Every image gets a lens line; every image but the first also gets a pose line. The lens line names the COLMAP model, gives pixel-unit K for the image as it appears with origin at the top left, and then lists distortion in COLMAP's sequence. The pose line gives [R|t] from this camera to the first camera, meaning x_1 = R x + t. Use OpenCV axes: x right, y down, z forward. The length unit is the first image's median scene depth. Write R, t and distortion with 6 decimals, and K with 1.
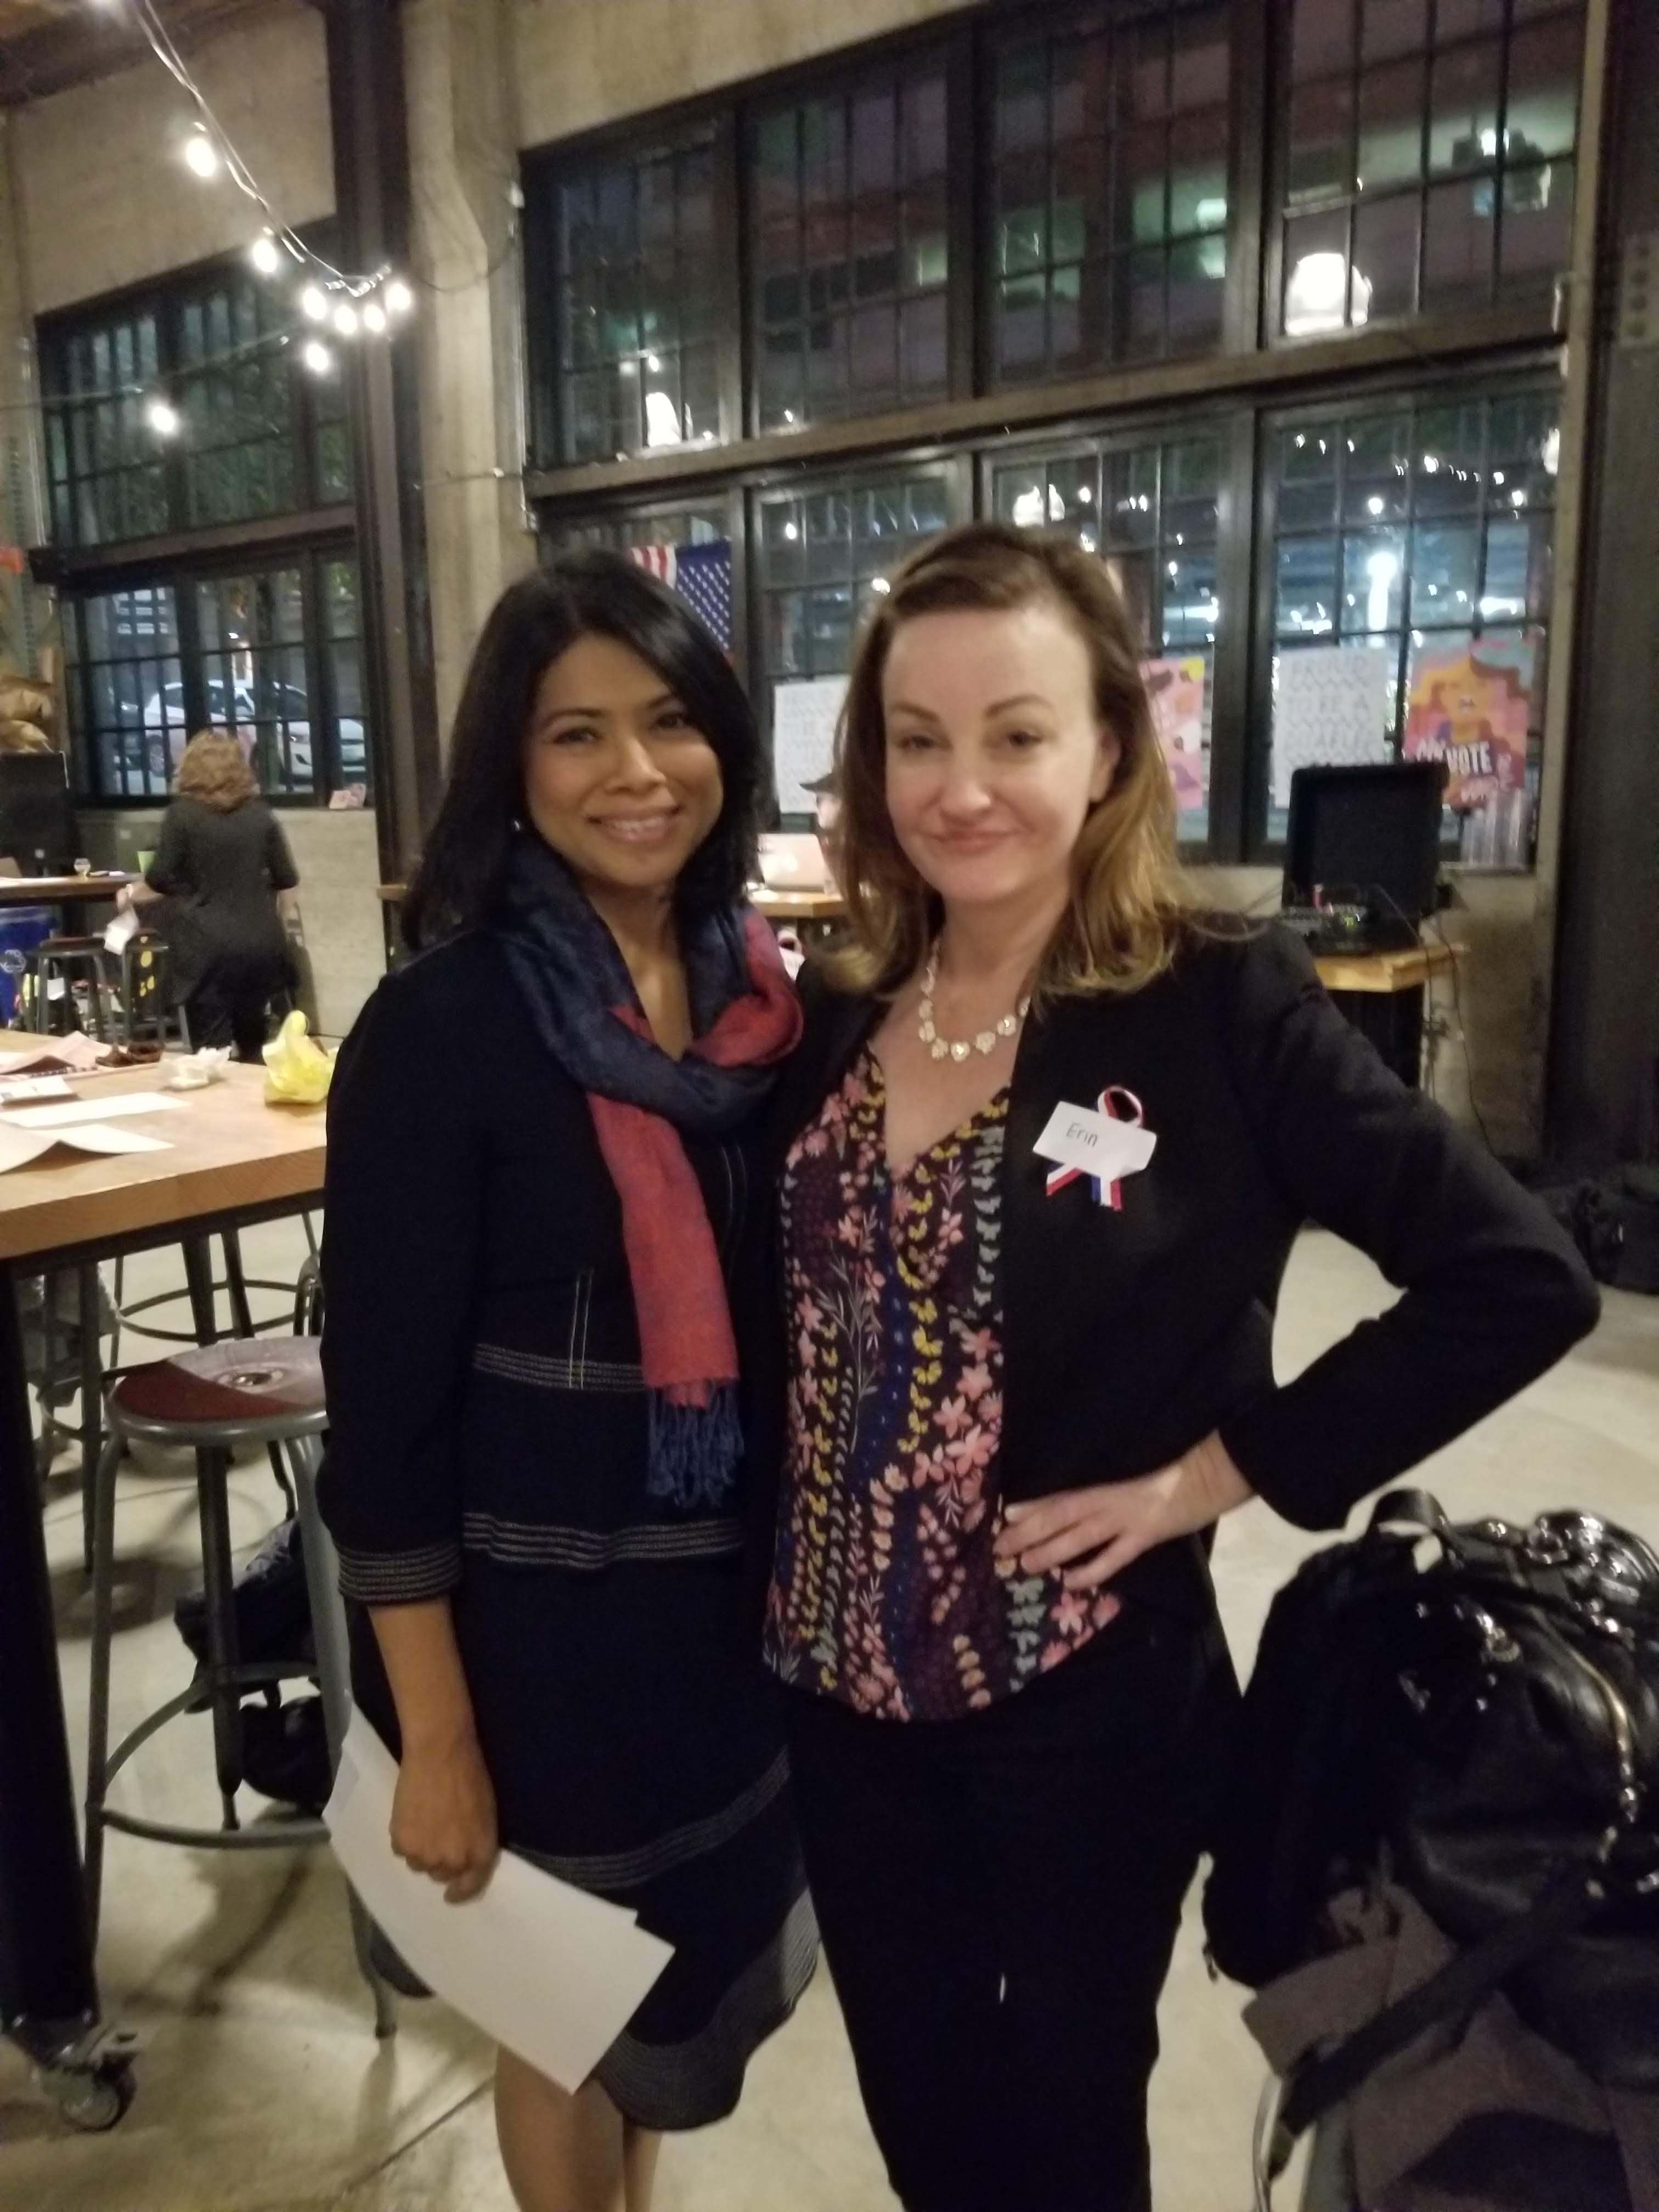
lens RADIAL K [[1689.9, 0, 874.1], [0, 1689.9, 1142.4], [0, 0, 1]] dist [0.021227, -0.045642]
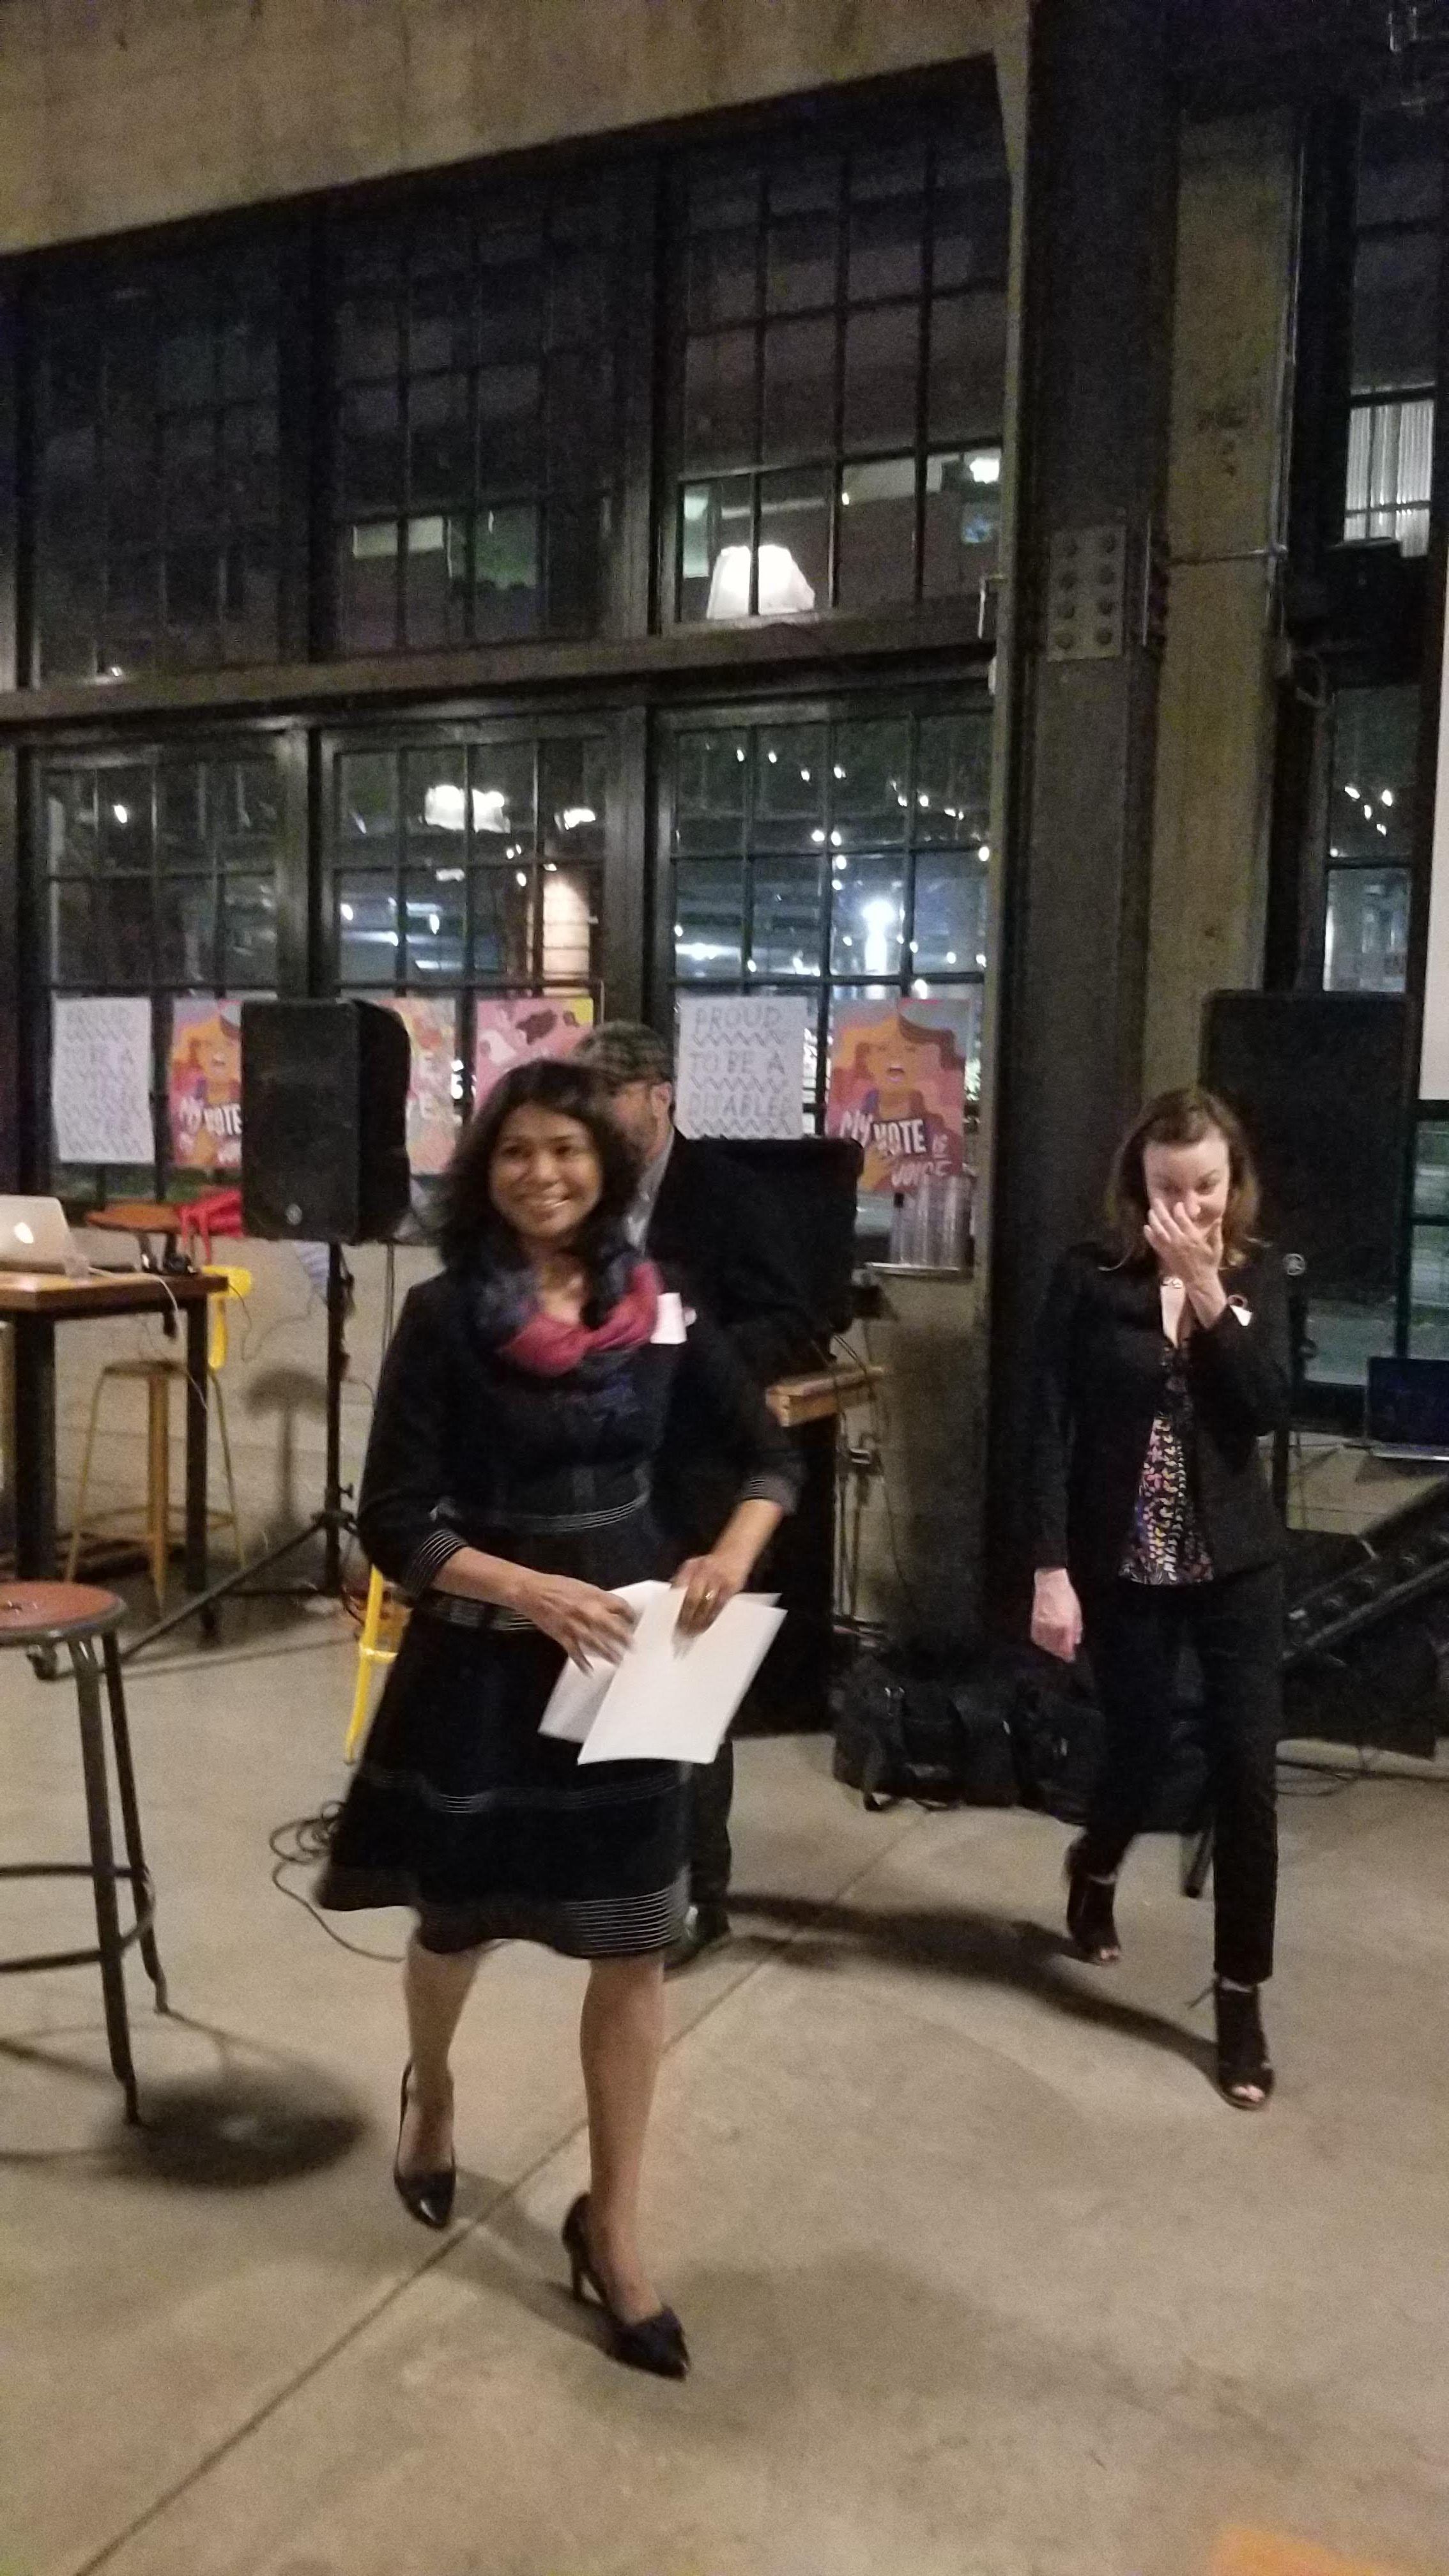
lens RADIAL K [[1985.0, 0, 741.0], [0, 1985.0, 1310.3], [0, 0, 1]] dist [0.067091, -0.102456]
pose [[0.977172, 0.021674, 0.211339, 0.057616], [0.003363, 0.993079, -0.117396, -0.023085], [-0.212421, 0.115427, 0.970337, 0.070384]]
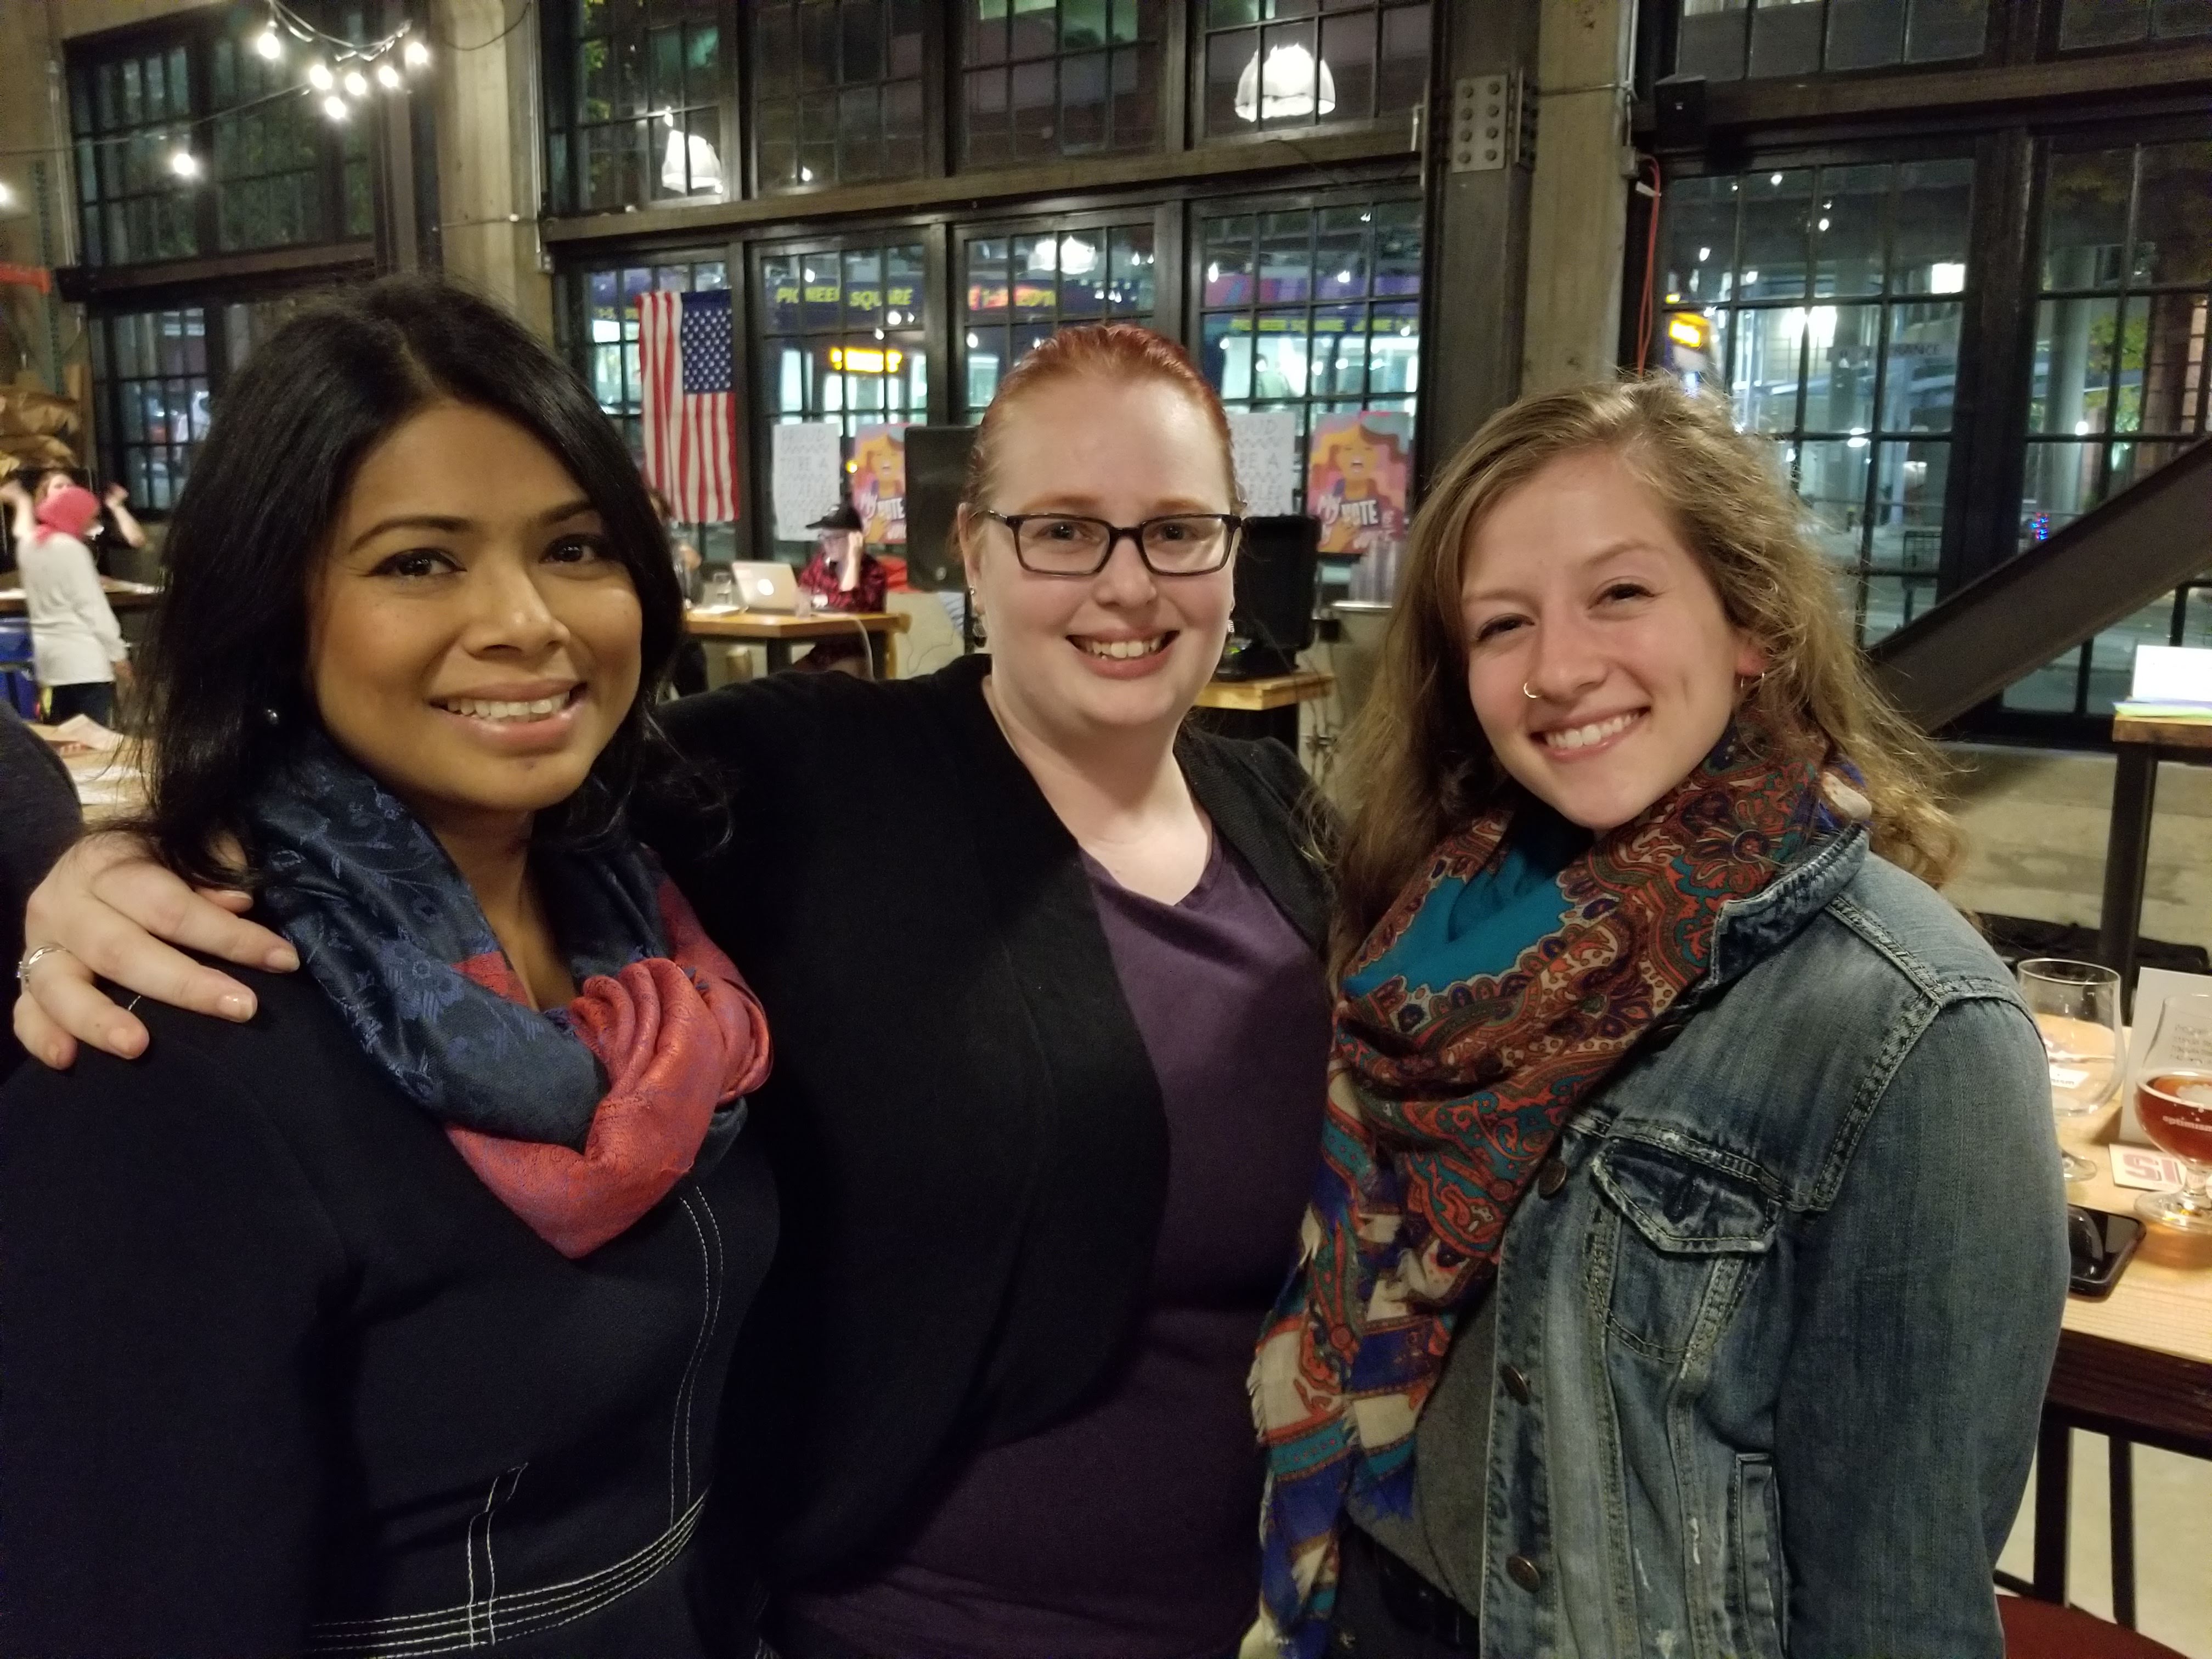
lens RADIAL K [[1689.9, 0, 1105.0], [0, 1689.9, 862.0], [0, 0, 1]] dist [0.021227, -0.045642]
pose [[0.995862, 0.006485, 0.090648, 0.058159], [-0.006416, 0.999979, -0.001043, 0.011610], [-0.090653, 0.000457, 0.995882, -0.105371]]
